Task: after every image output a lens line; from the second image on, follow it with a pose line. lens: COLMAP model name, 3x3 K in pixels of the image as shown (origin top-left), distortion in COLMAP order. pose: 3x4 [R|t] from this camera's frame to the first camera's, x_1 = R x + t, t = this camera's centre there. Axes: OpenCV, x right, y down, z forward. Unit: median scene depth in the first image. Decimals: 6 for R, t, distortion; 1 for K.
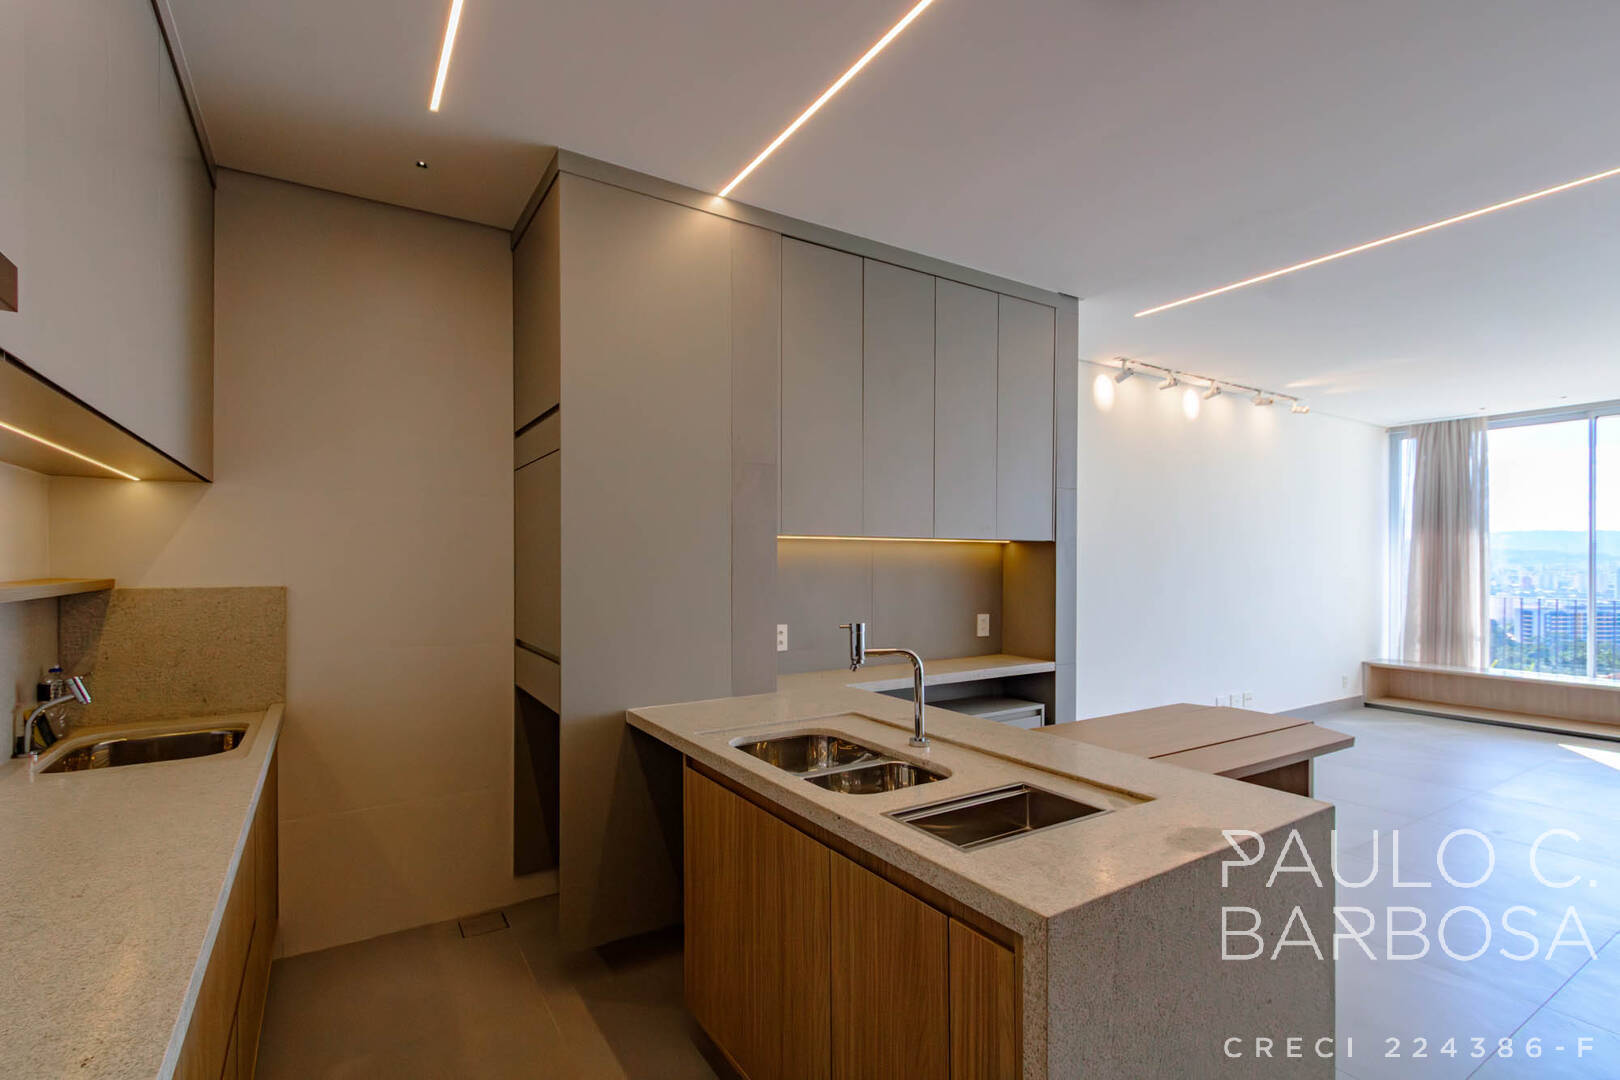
lens RADIAL K [[742.6, 0, 791.9], [0, 742.6, 561.7], [0, 0, 1]] dist [0.012056, -0.003543]
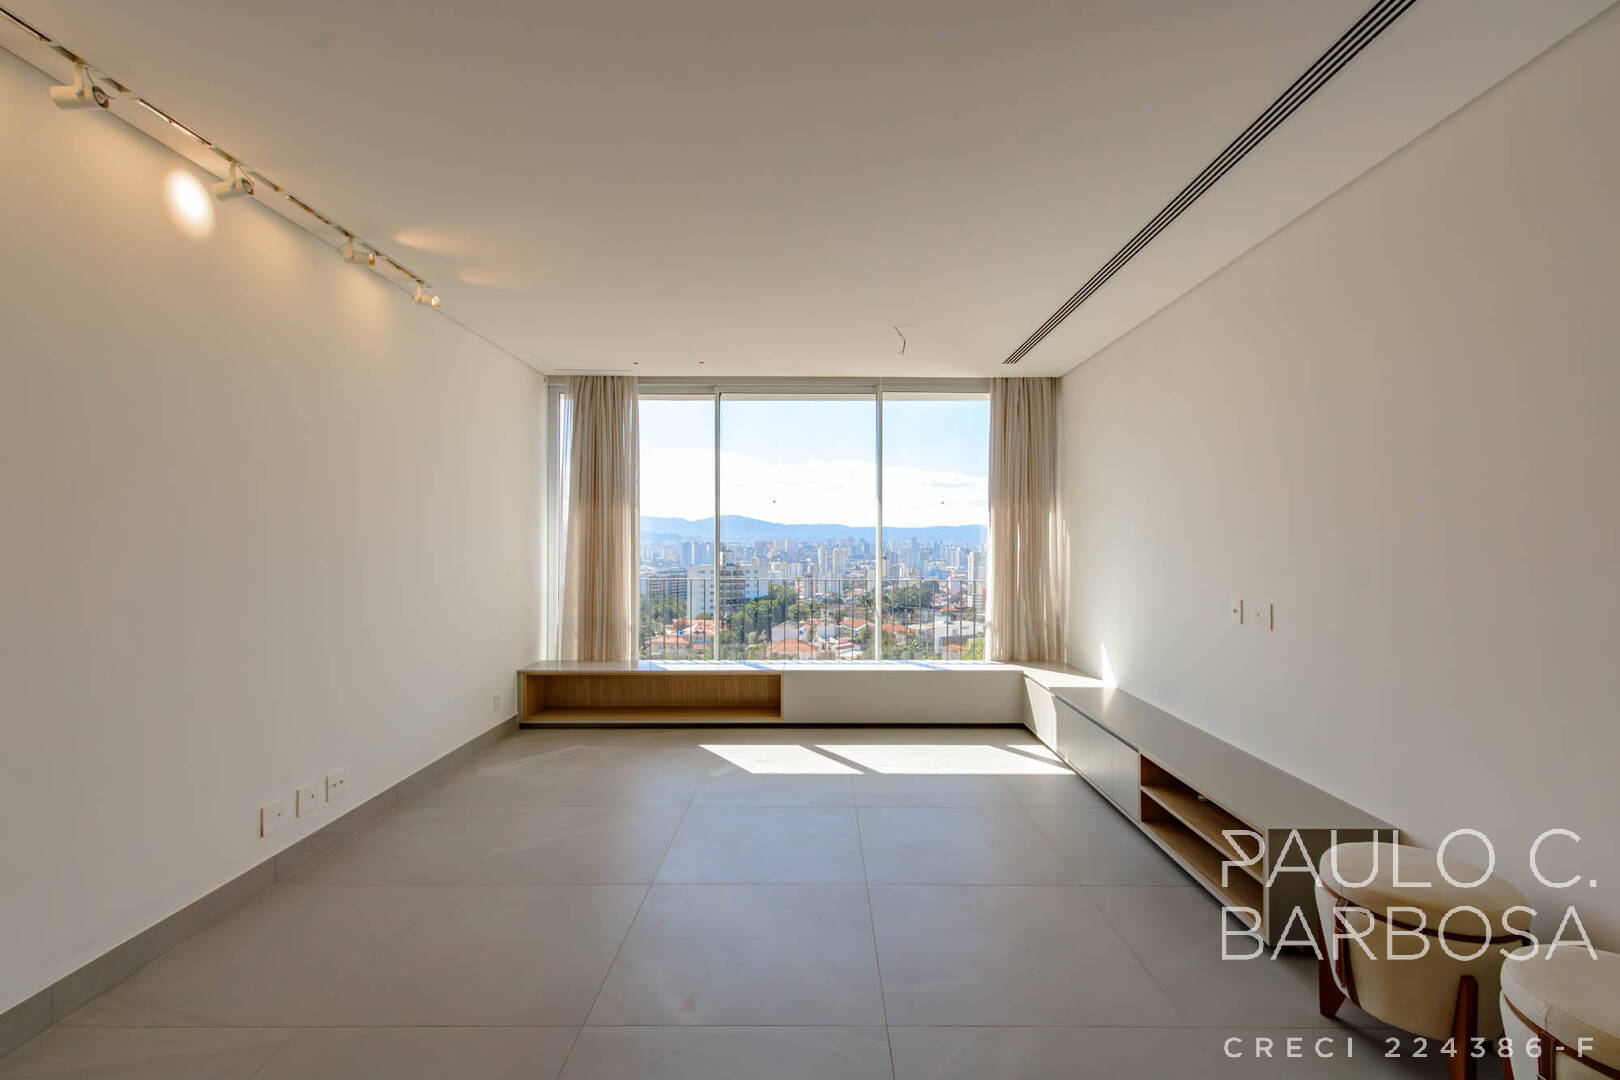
lens RADIAL K [[742.6, 0, 826.9], [0, 742.6, 535.7], [0, 0, 1]] dist [0.012056, -0.003543]
pose [[0.519639, 0.003278, 0.854379, 0.691341], [0.001751, 0.999986, -0.004901, -0.001558], [-0.854384, 0.004043, 0.519627, 0.830394]]
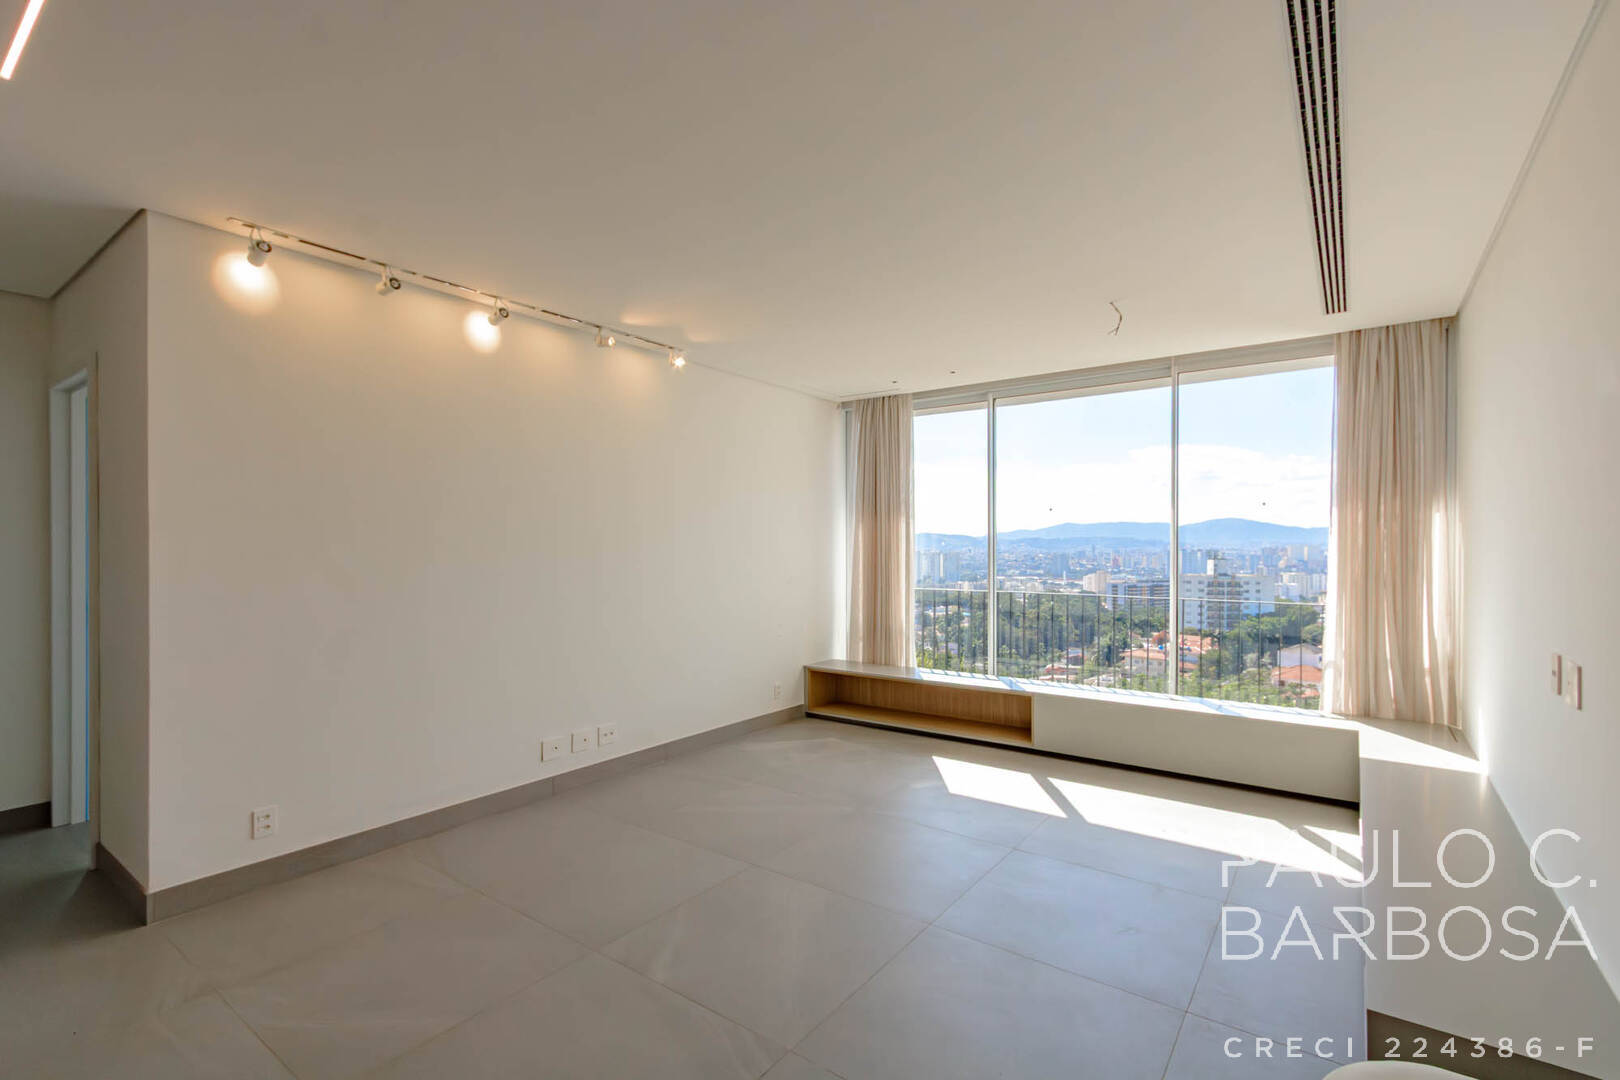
lens RADIAL K [[742.6, 0, 812.3], [0, 742.6, 551.9], [0, 0, 1]] dist [0.012056, -0.003543]
pose [[0.928329, -0.006820, 0.371698, 1.127025], [0.005089, 0.999971, 0.005640, -0.012722], [-0.371726, -0.003345, 0.928337, 0.464926]]
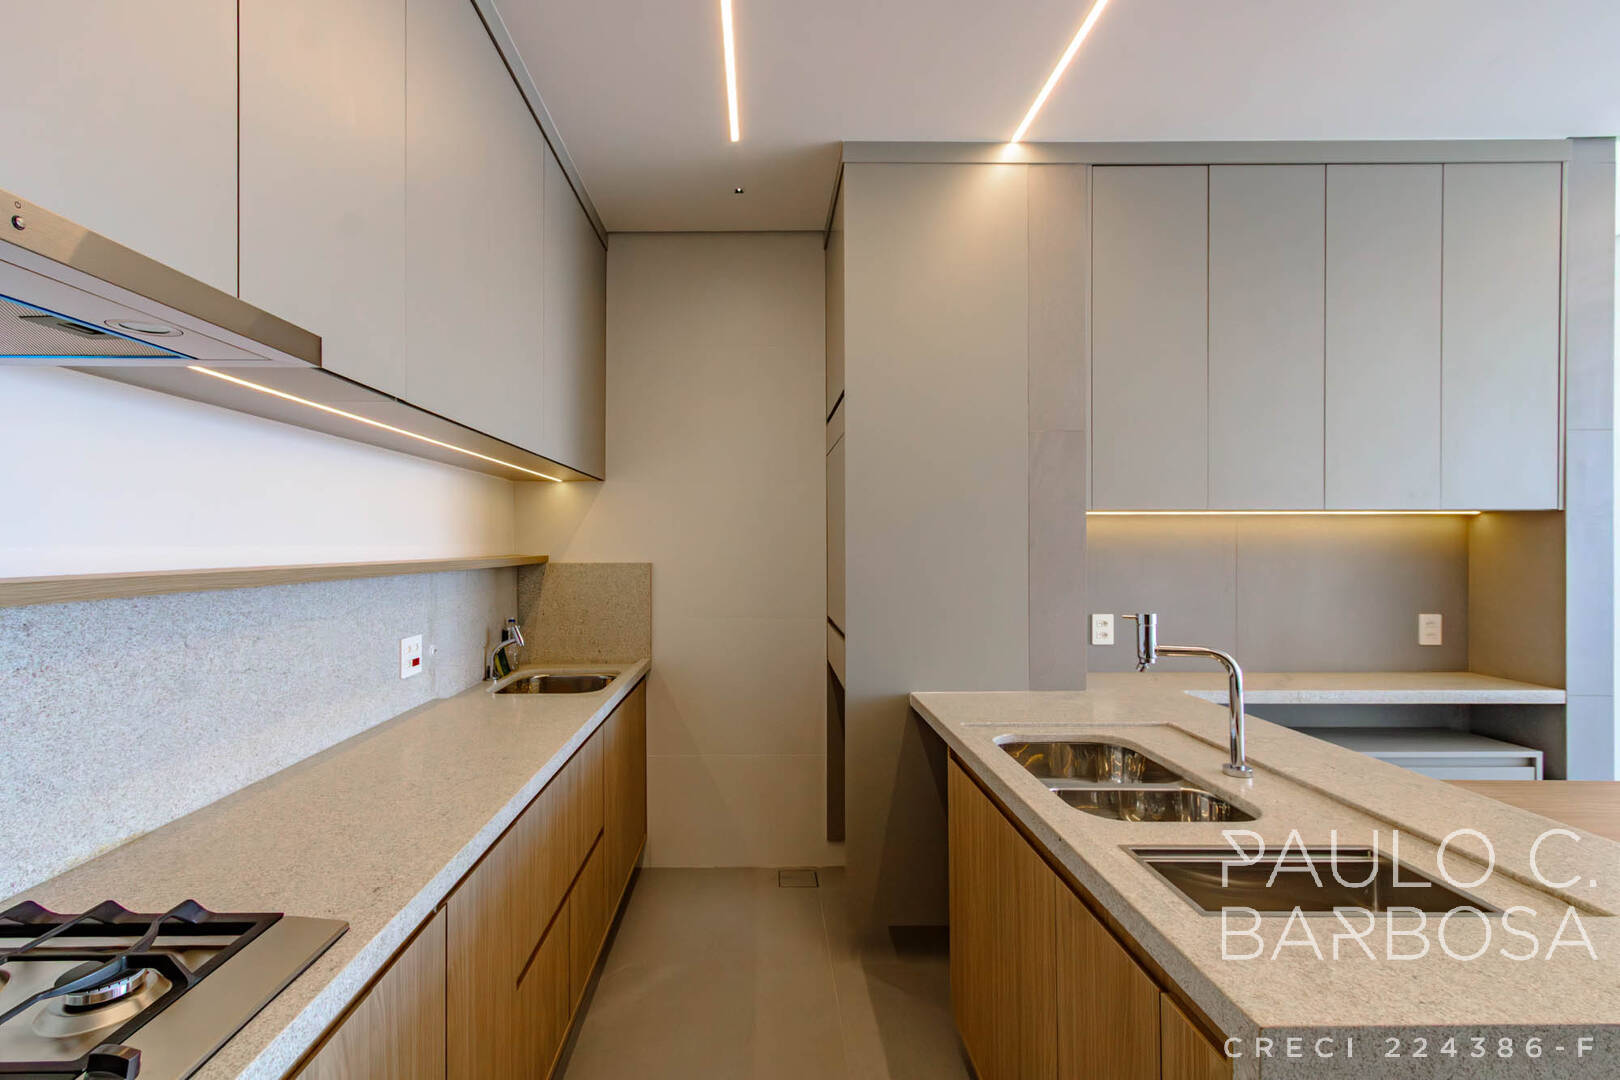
lens RADIAL K [[756.9, 0, 788.9], [0, 756.9, 543.0], [0, 0, 1]] dist [0.005347, 0.000177]
pose [[0.848441, -0.003492, -0.529279, 0.148350], [0.000980, 0.999987, -0.005027, 0.006143], [0.529290, 0.003746, 0.848433, 0.058678]]
